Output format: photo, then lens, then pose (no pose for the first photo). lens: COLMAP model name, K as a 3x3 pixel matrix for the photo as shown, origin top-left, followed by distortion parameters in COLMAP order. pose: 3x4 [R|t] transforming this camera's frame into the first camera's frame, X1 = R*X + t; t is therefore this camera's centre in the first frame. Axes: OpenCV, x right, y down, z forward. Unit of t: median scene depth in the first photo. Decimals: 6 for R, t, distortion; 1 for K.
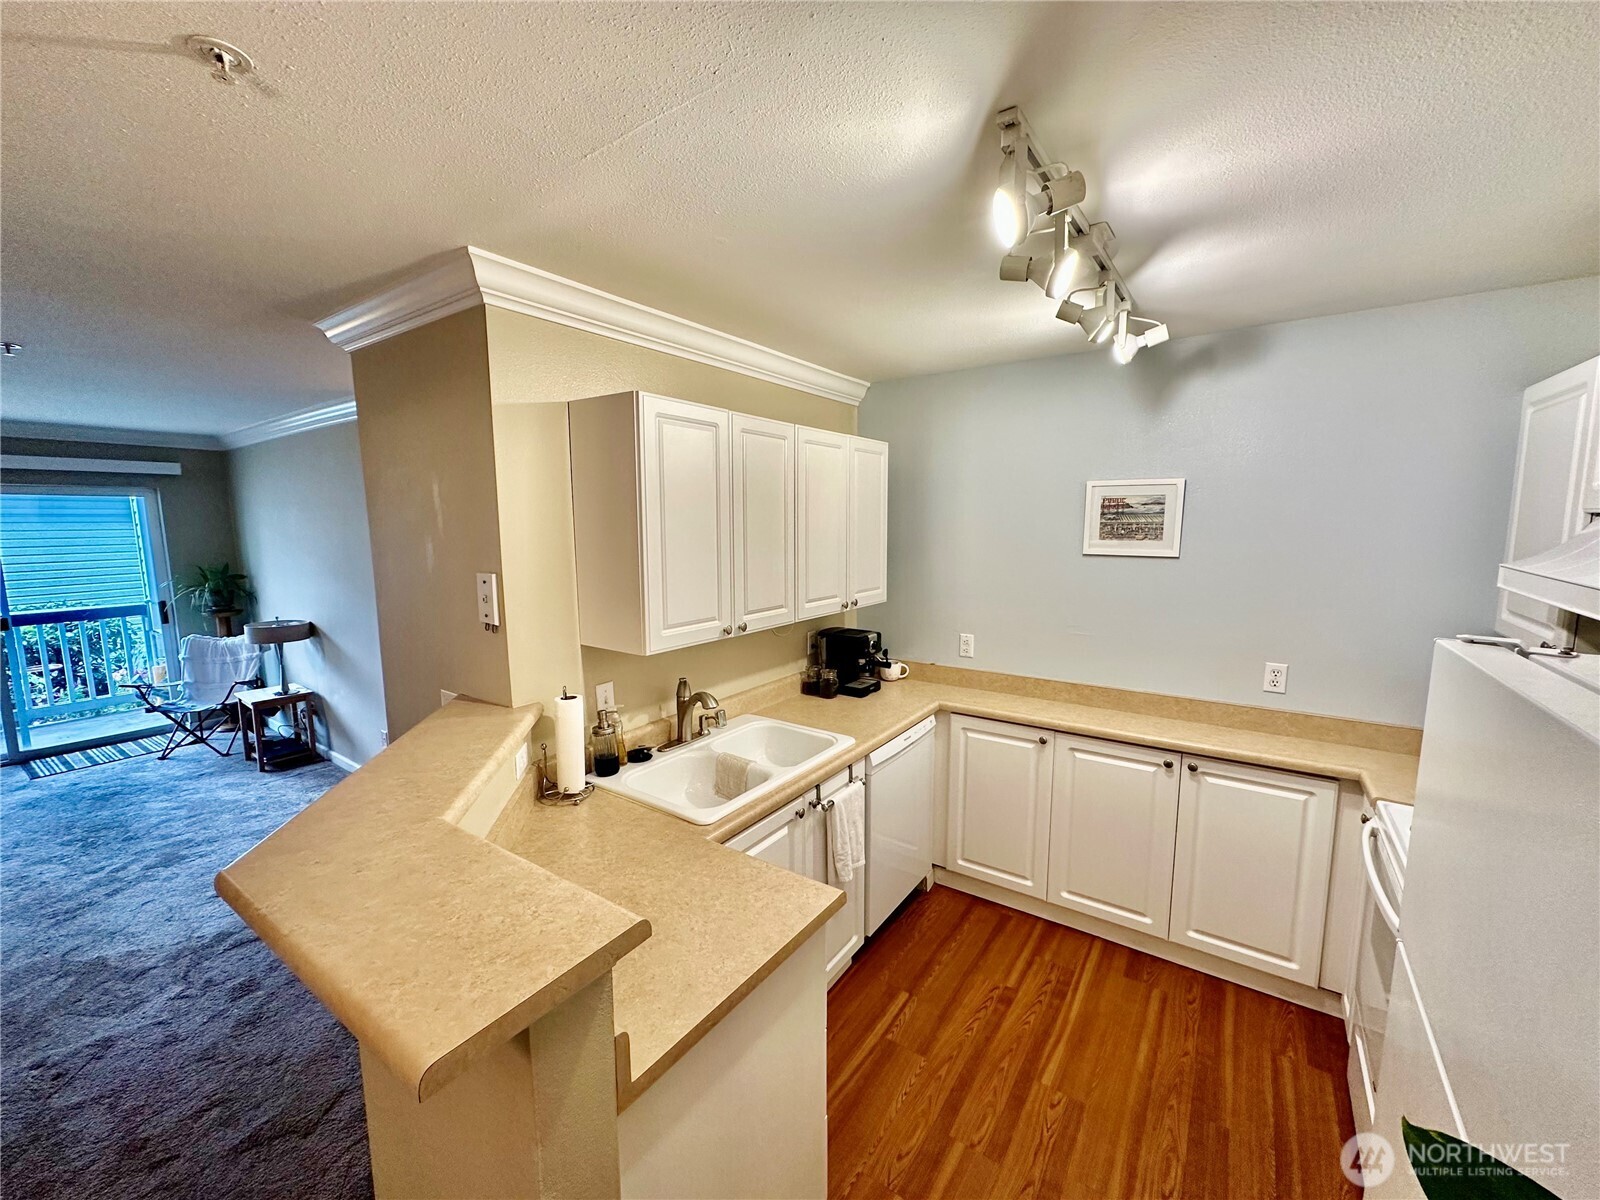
lens RADIAL K [[631.5, 0, 800.0], [0, 631.5, 600.0], [0, 0, 1]] dist [-0.002343, 0.000712]
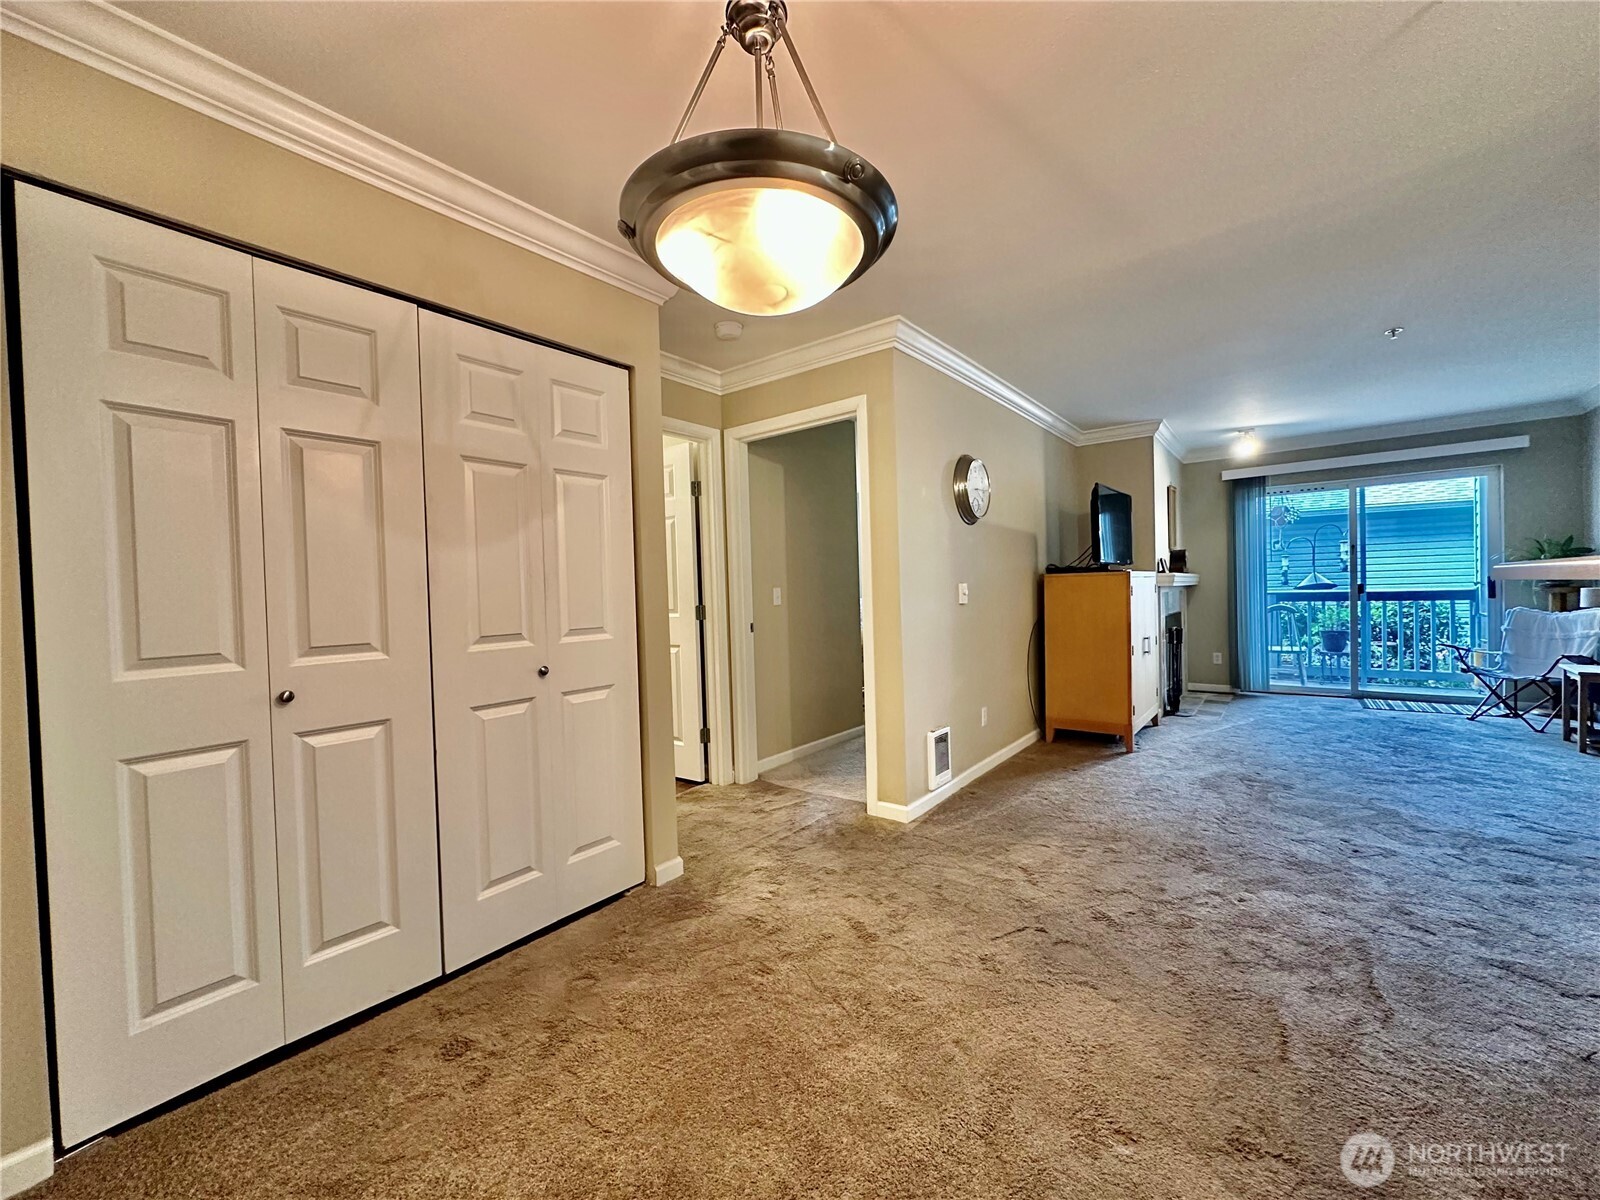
lens RADIAL K [[631.5, 0, 800.0], [0, 631.5, 600.0], [0, 0, 1]] dist [-0.002343, 0.000712]
pose [[-0.059192, 0.028552, -0.997838, 0.083348], [-0.097880, 0.994608, 0.034266, 0.129392], [0.993436, 0.099697, -0.056078, -0.058448]]
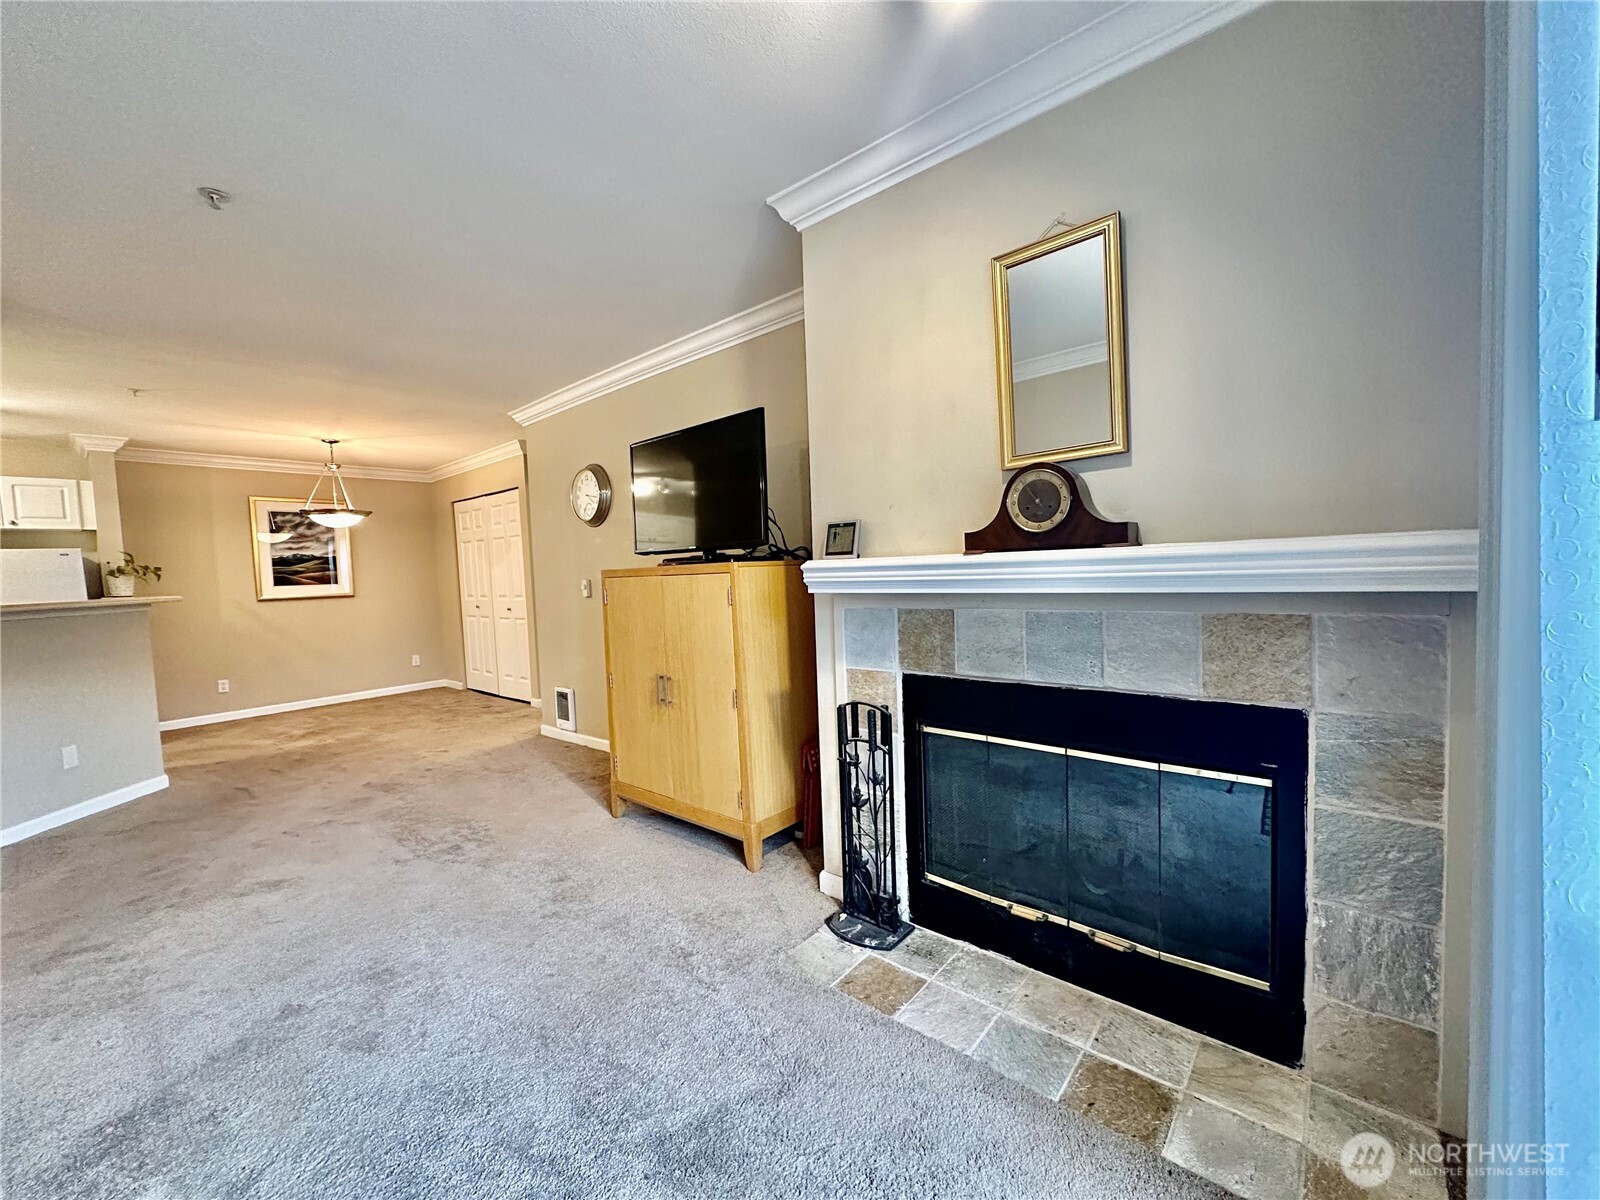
lens RADIAL K [[631.5, 0, 800.0], [0, 631.5, 600.0], [0, 0, 1]] dist [-0.002343, 0.000712]
pose [[-0.994390, 0.044493, 0.095959, -1.124083], [0.060666, 0.983078, 0.172849, 0.001307], [-0.086645, 0.177701, -0.980263, 0.996017]]
